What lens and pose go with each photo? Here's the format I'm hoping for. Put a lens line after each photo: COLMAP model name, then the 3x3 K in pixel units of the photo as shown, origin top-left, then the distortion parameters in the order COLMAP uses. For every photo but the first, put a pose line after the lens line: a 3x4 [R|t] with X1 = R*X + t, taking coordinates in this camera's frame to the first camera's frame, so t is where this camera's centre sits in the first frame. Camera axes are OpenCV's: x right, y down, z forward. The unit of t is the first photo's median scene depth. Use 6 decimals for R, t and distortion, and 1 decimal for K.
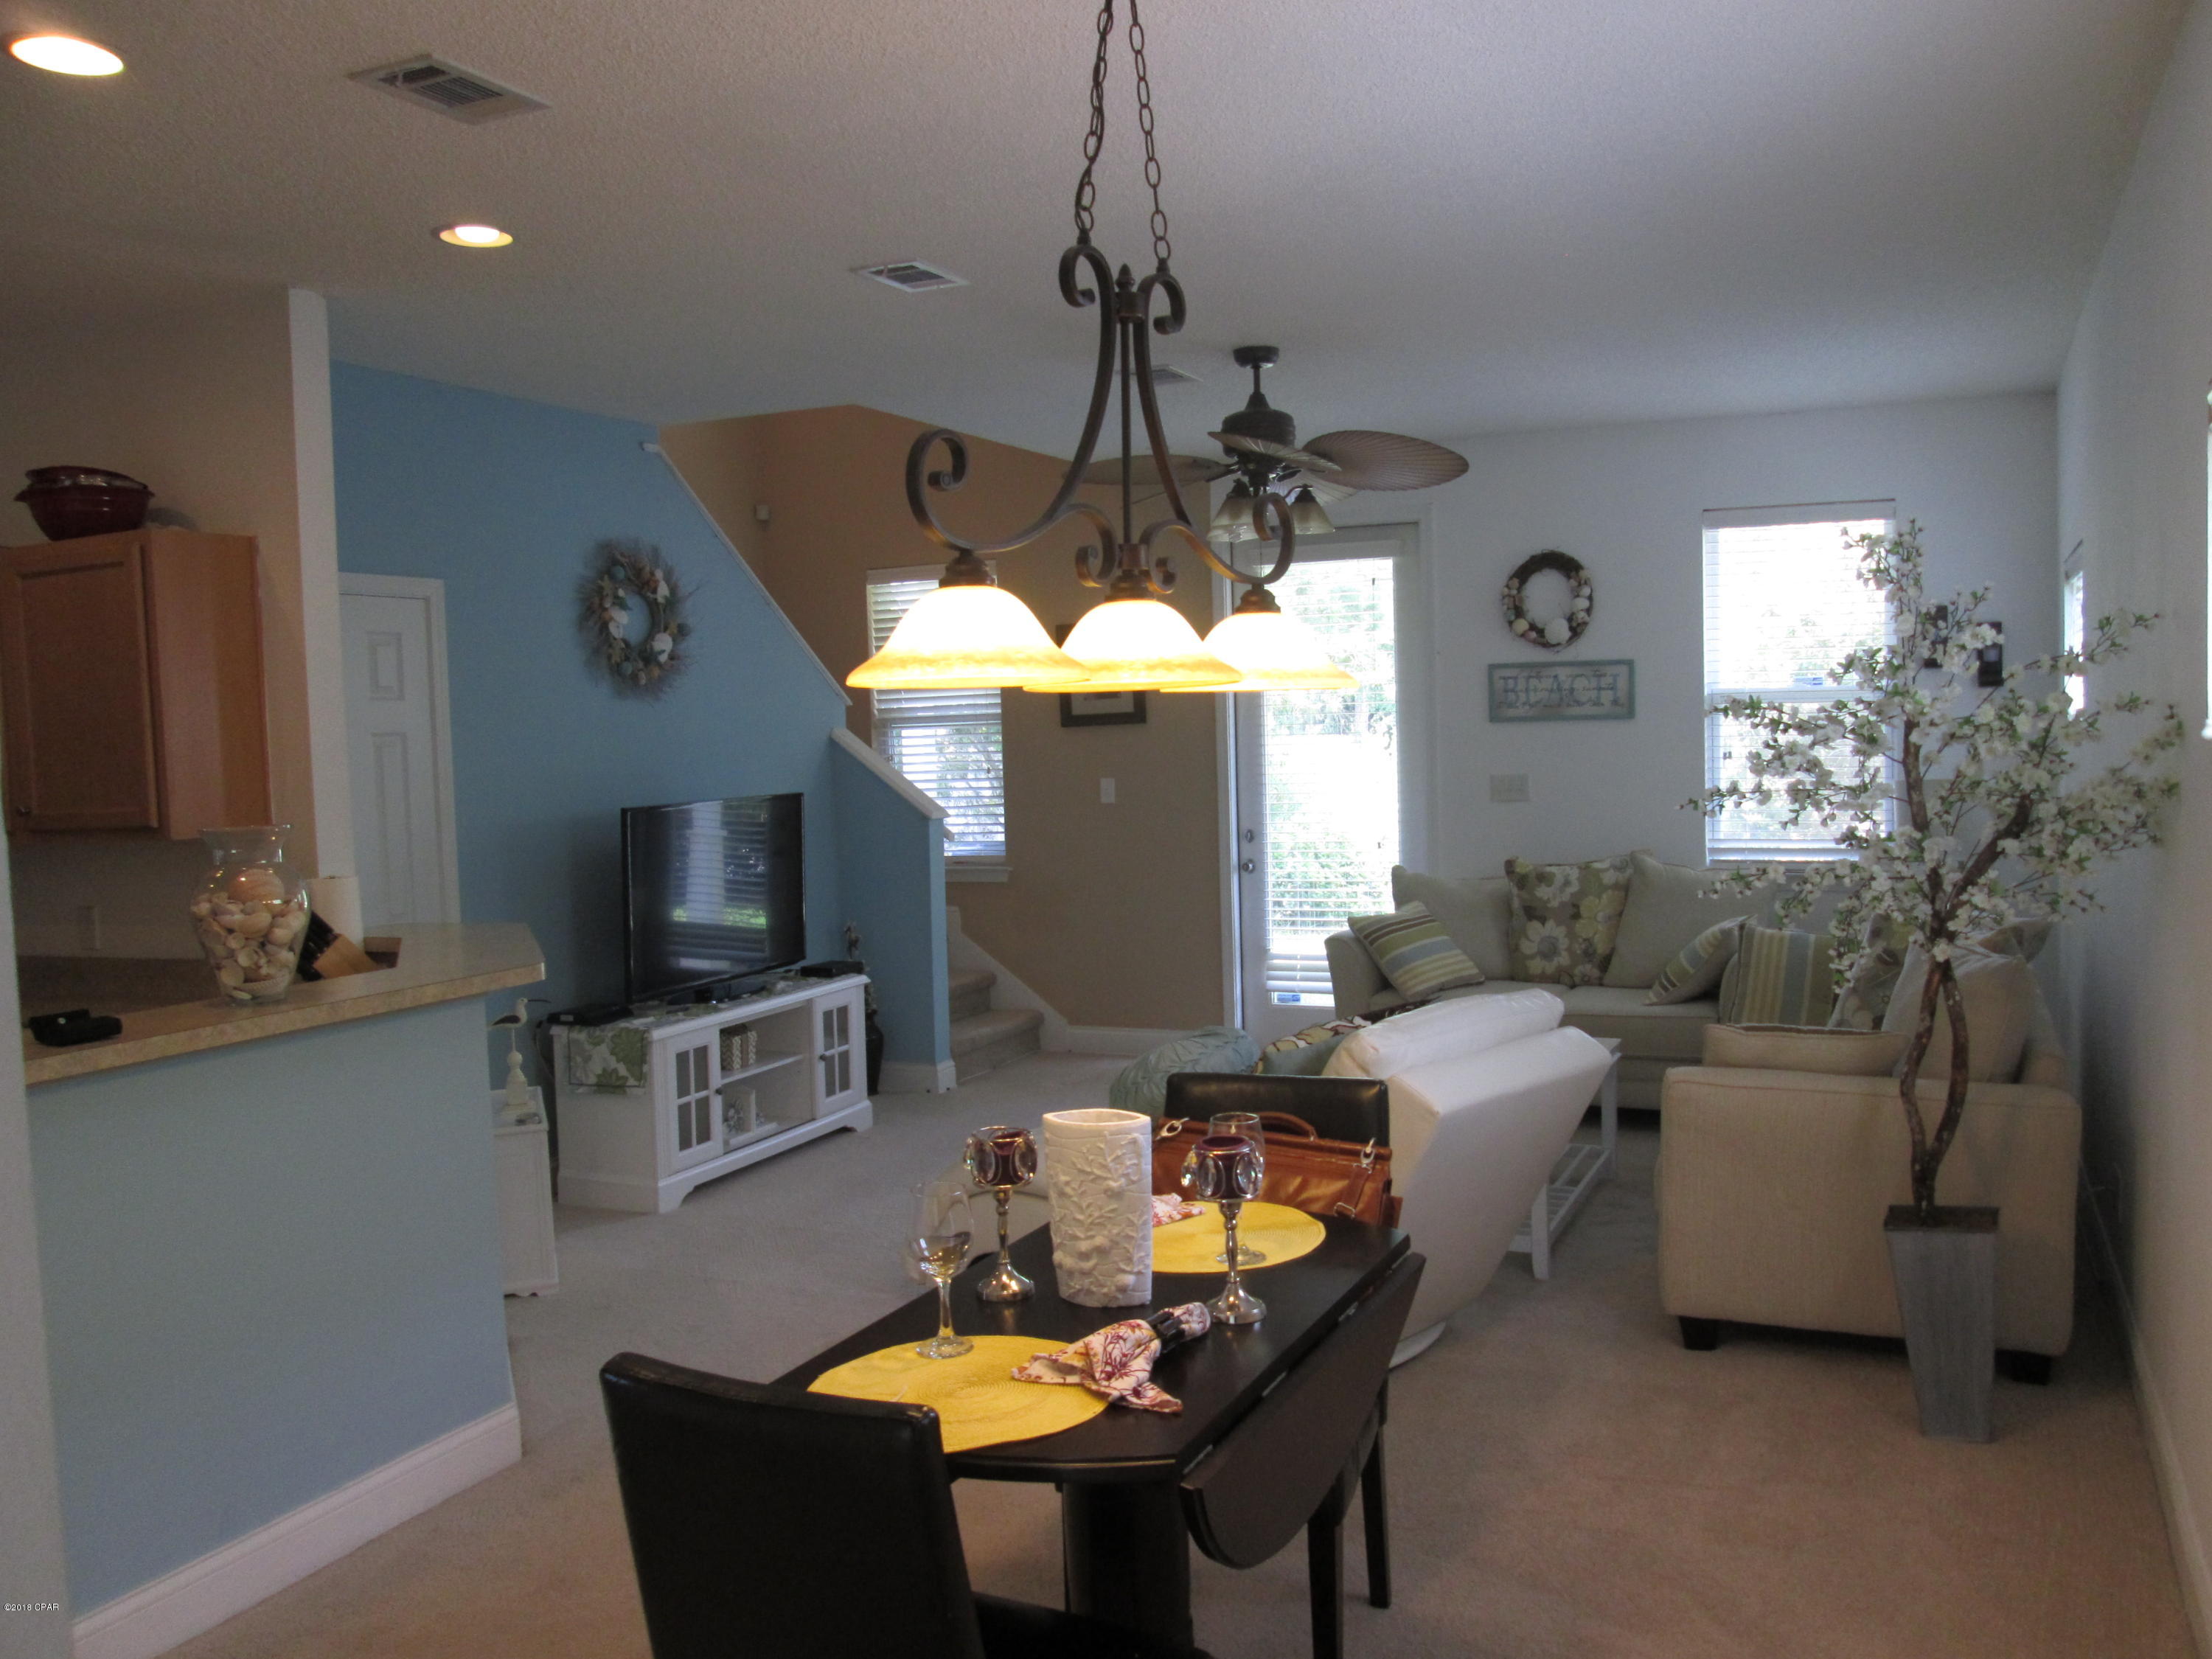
lens RADIAL K [[1876.8, 0, 1106.0], [0, 1876.8, 829.5], [0, 0, 1]] dist [-0.005525, 0.006849]
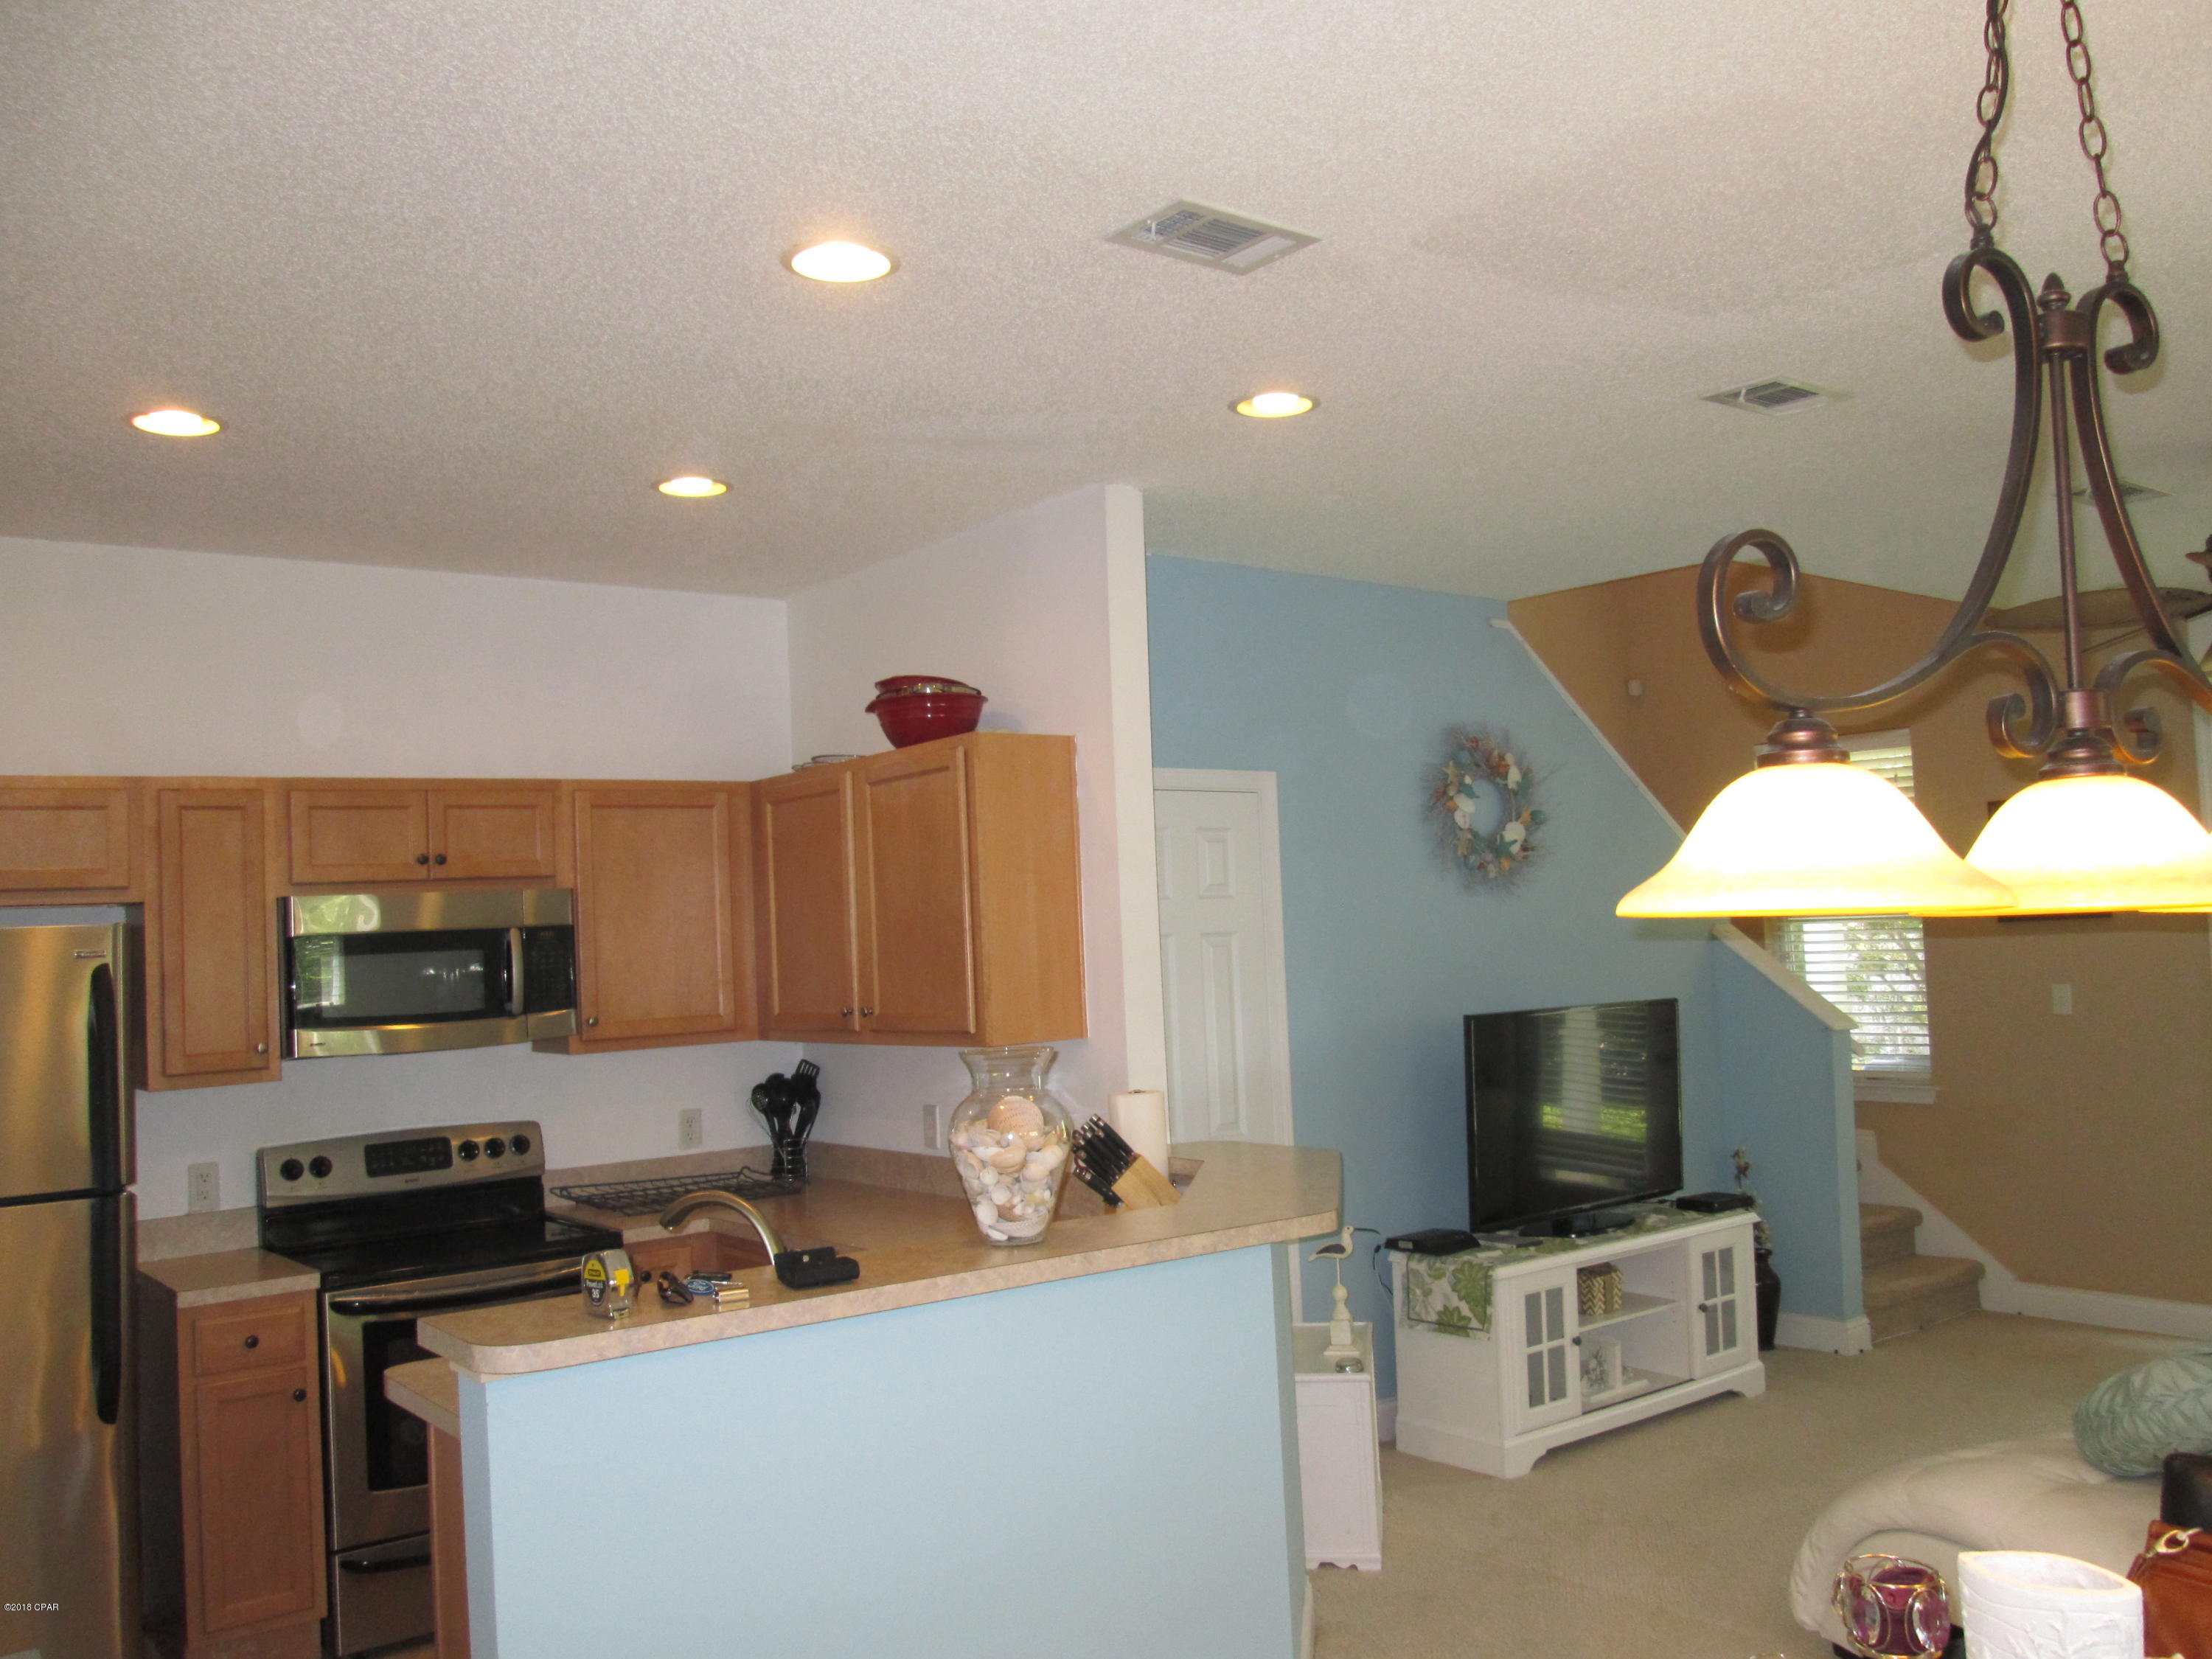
lens RADIAL K [[1818.9, 0, 1104.4], [0, 1818.9, 779.0], [0, 0, 1]] dist [-0.038101, 0.002459]
pose [[0.883219, -0.030774, -0.467950, 0.002572], [-0.026588, 0.992954, -0.115483, -0.021354], [0.468207, 0.114439, 0.876177, 0.154383]]
